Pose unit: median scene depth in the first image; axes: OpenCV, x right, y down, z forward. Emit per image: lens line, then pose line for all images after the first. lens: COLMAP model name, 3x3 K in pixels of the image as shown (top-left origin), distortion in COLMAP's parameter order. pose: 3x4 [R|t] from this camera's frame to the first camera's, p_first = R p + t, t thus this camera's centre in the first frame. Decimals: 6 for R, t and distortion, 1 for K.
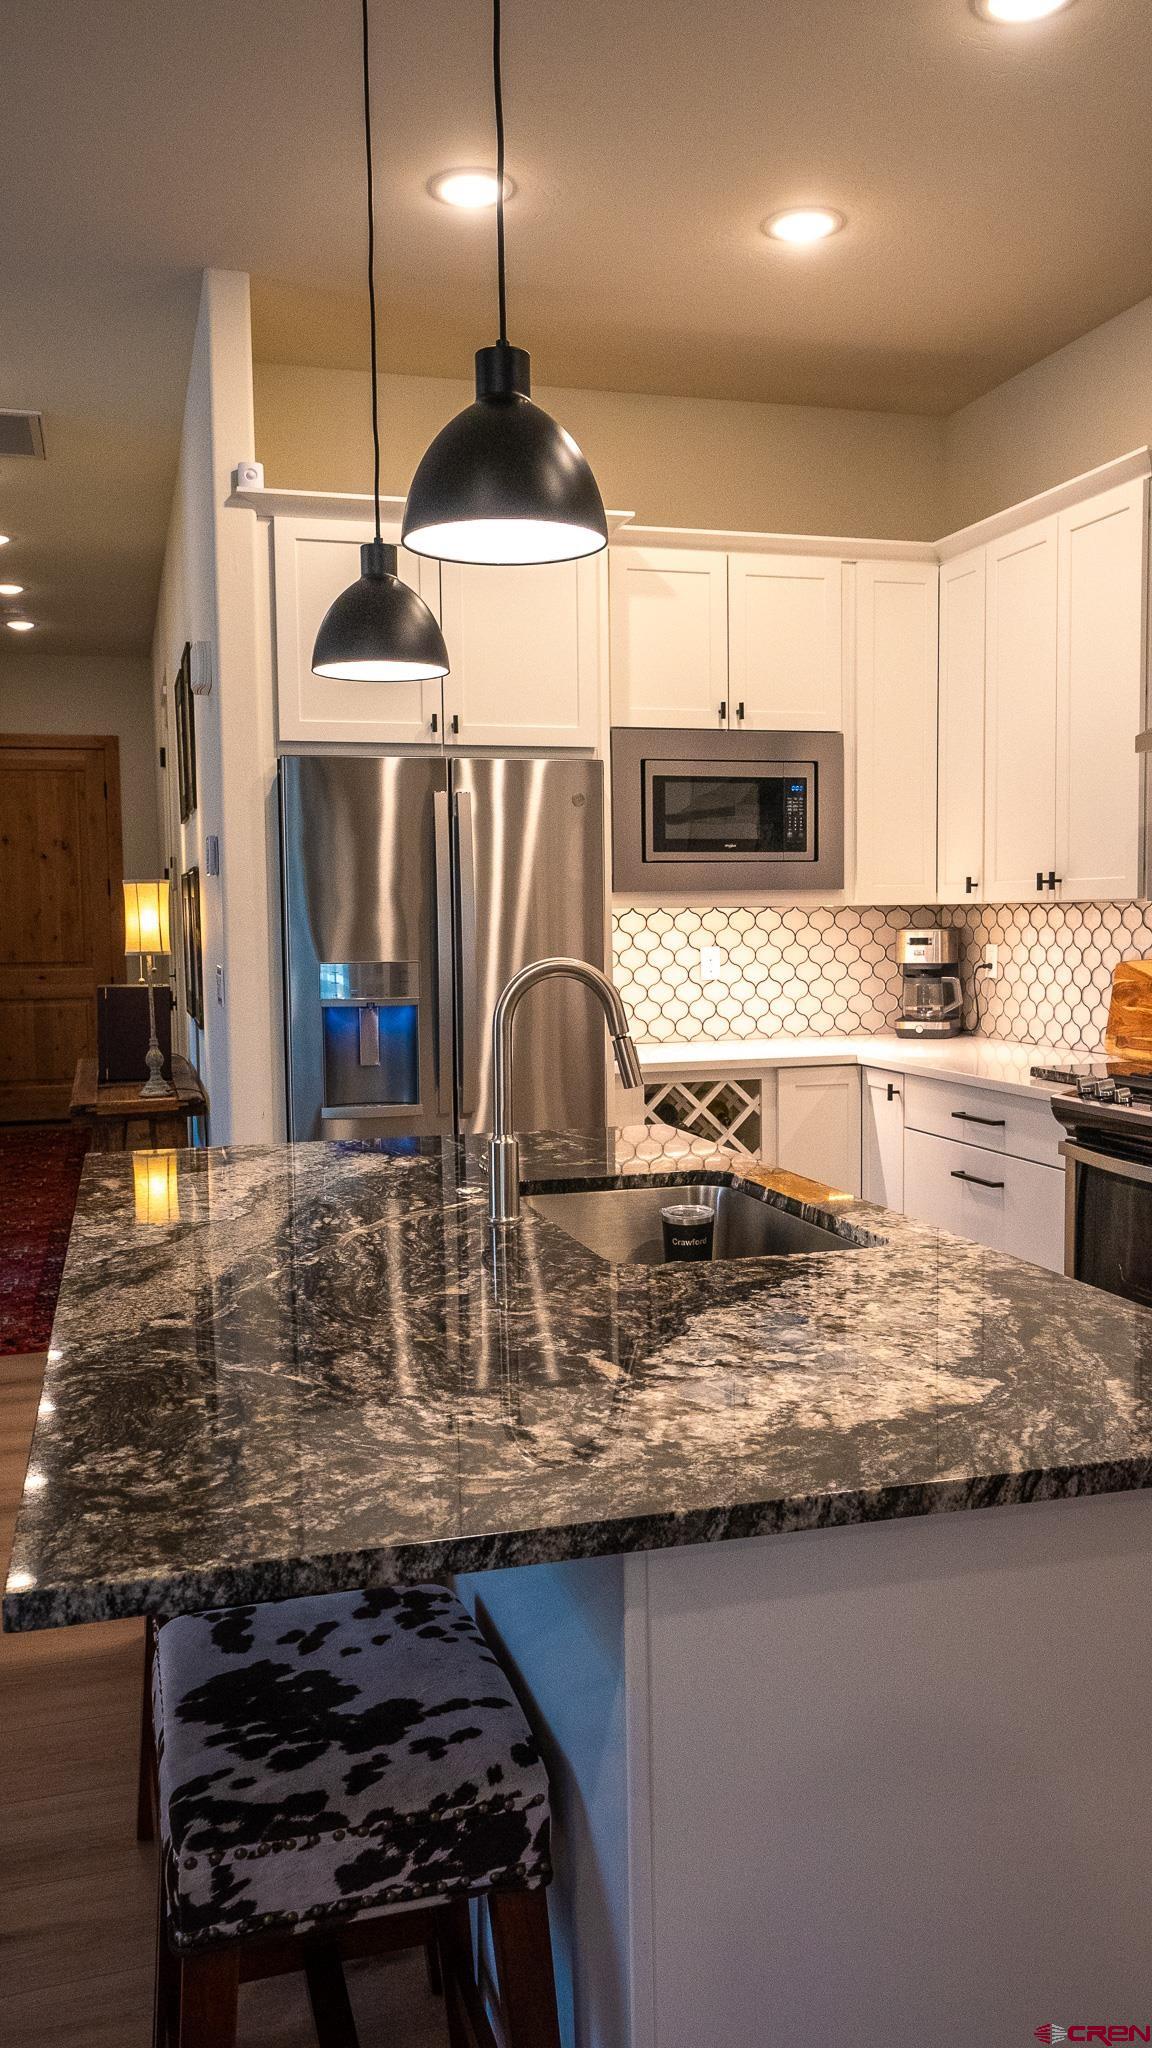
lens RADIAL K [[1632.9, 0, 577.4], [0, 1632.9, 1021.7], [0, 0, 1]] dist [0.028169, -0.000550]
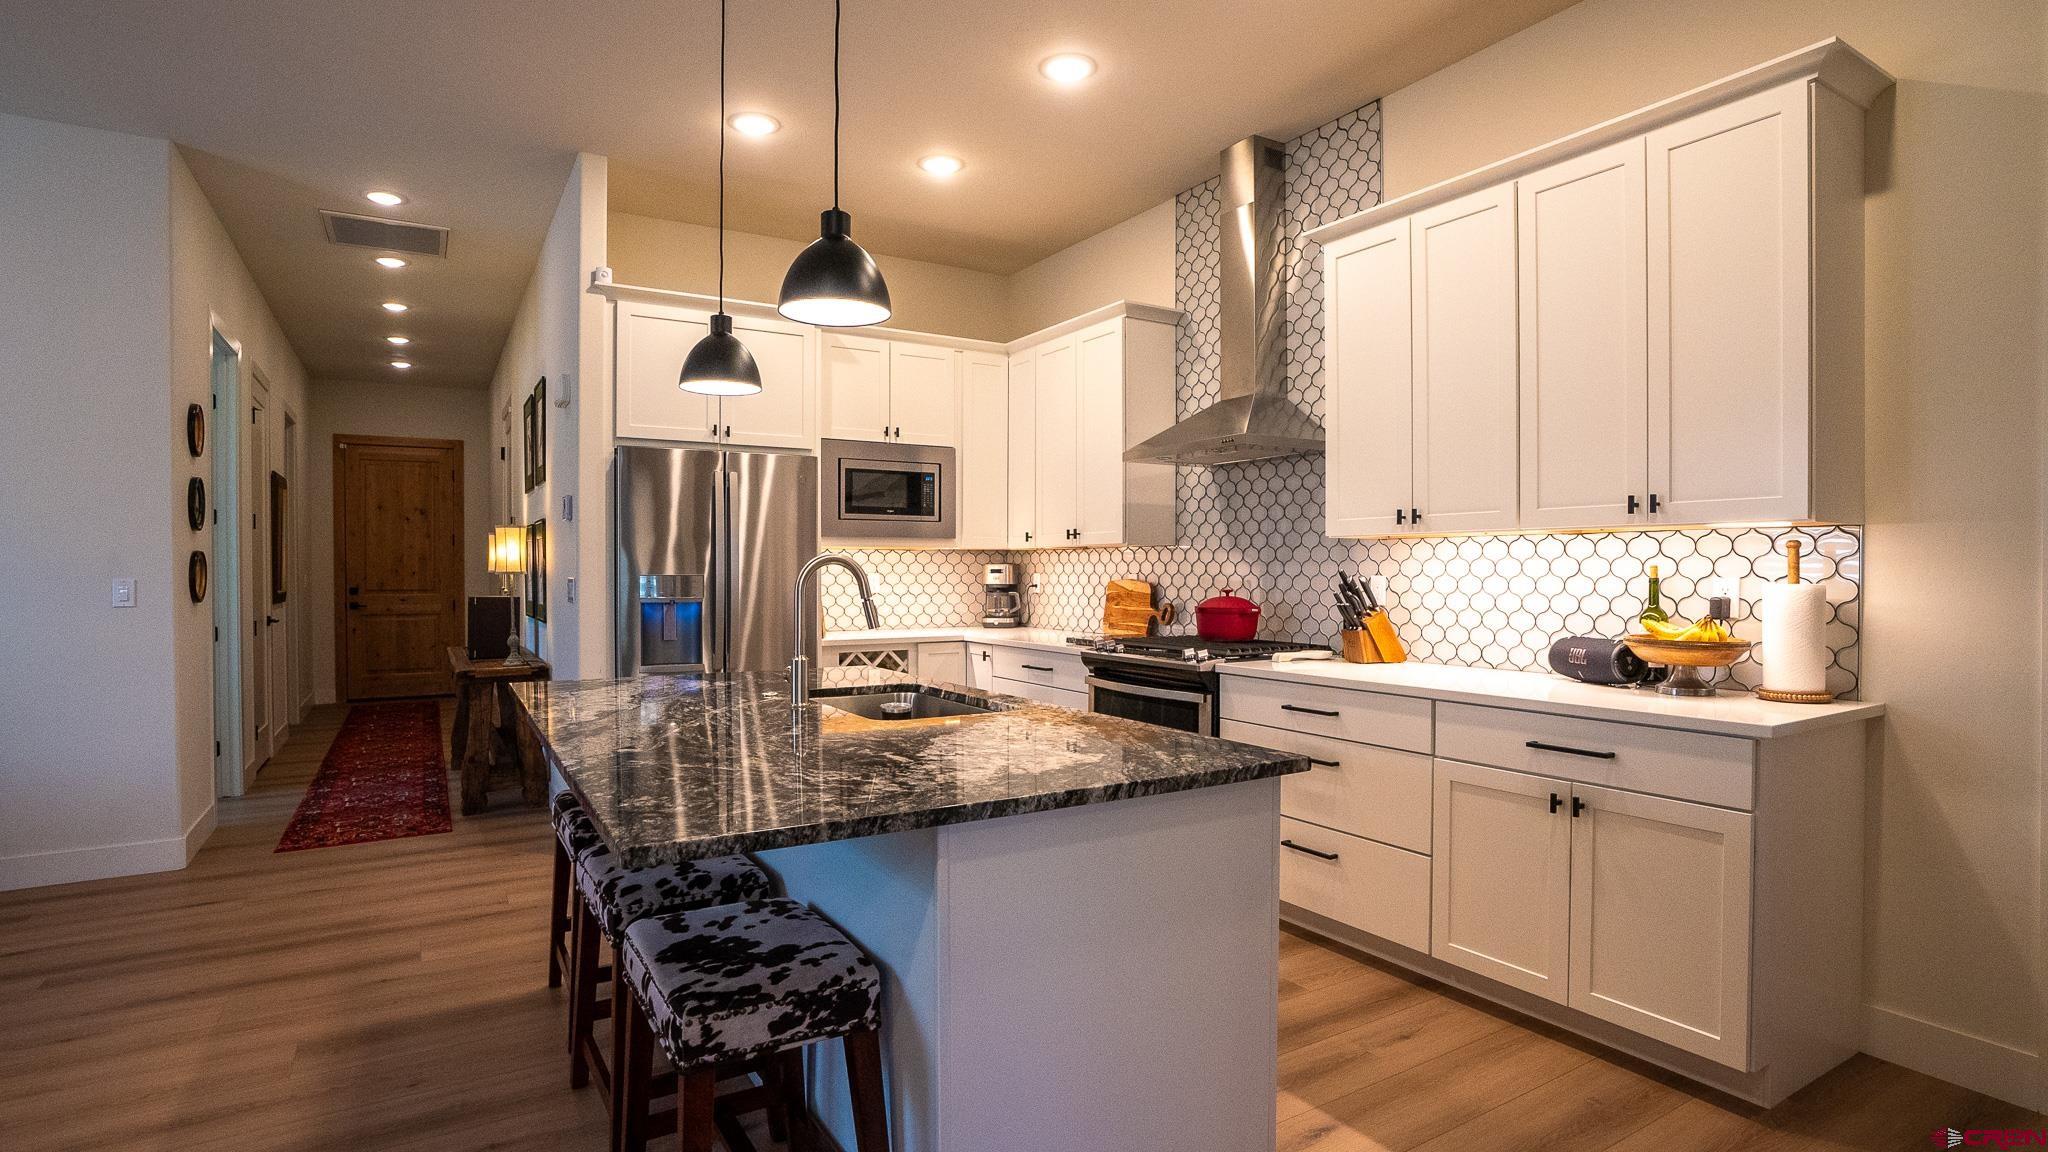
lens RADIAL K [[1020.4, 0, 1022.3], [0, 1020.4, 578.8], [0, 0, 1]] dist [-0.057758, 0.018902]
pose [[0.966314, 0.010436, 0.257154, -0.050054], [0.004924, 0.998245, -0.059017, 0.027808], [-0.257318, 0.058295, 0.964567, -0.051140]]
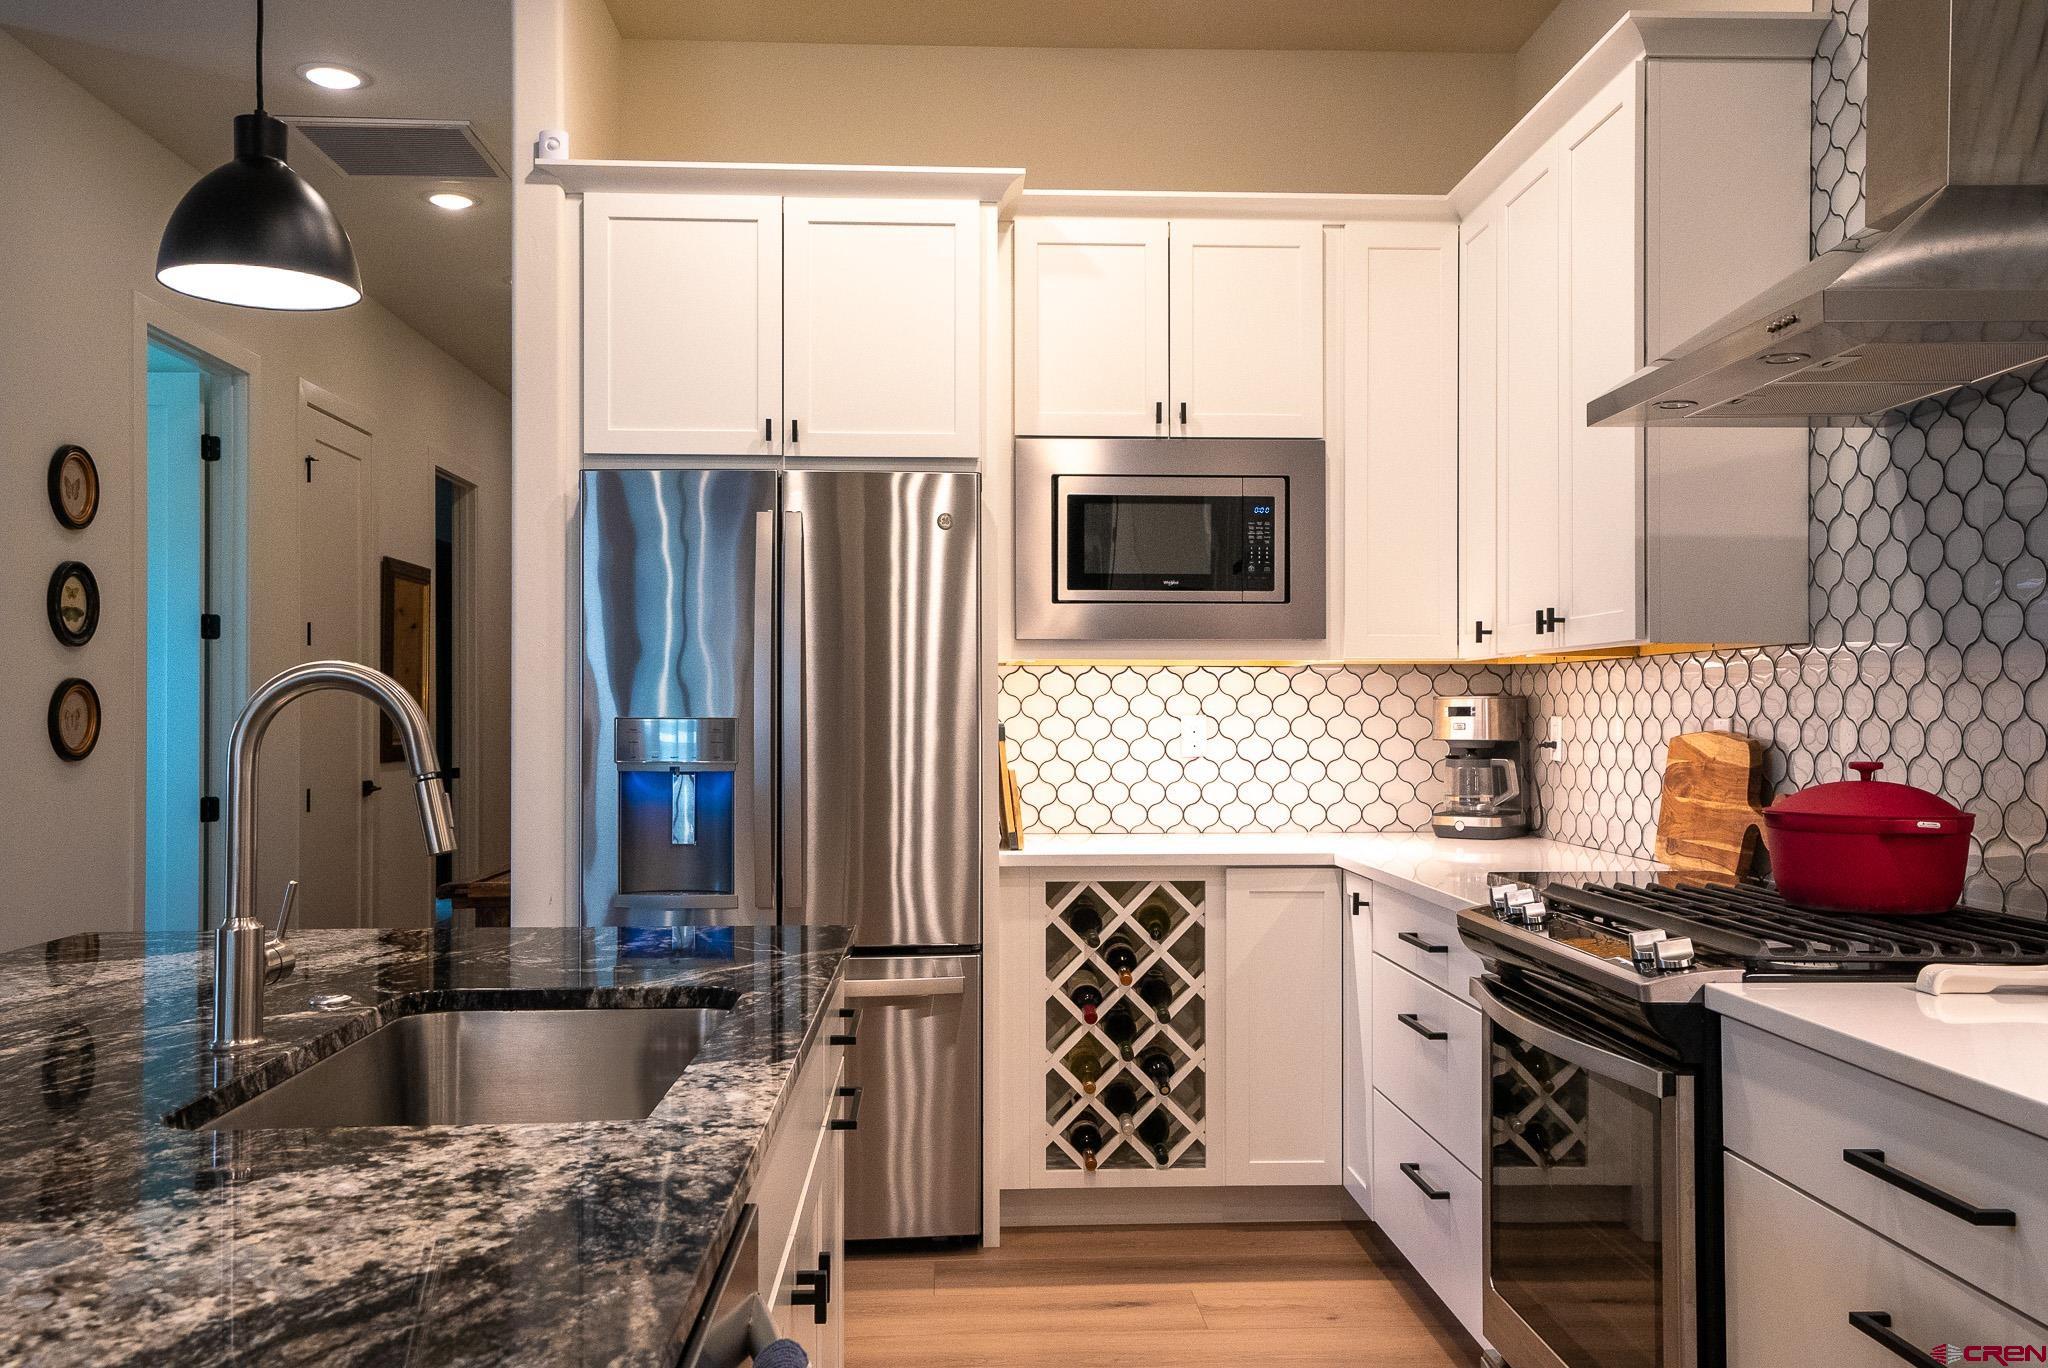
lens RADIAL K [[1743.5, 0, 962.9], [0, 1743.5, 686.4], [0, 0, 1]] dist [0.038130, 0.017197]
pose [[0.972373, 0.009990, -0.233220, 0.217168], [-0.028500, 0.996690, -0.076131, 0.010632], [0.231687, 0.080675, 0.969439, 0.182858]]
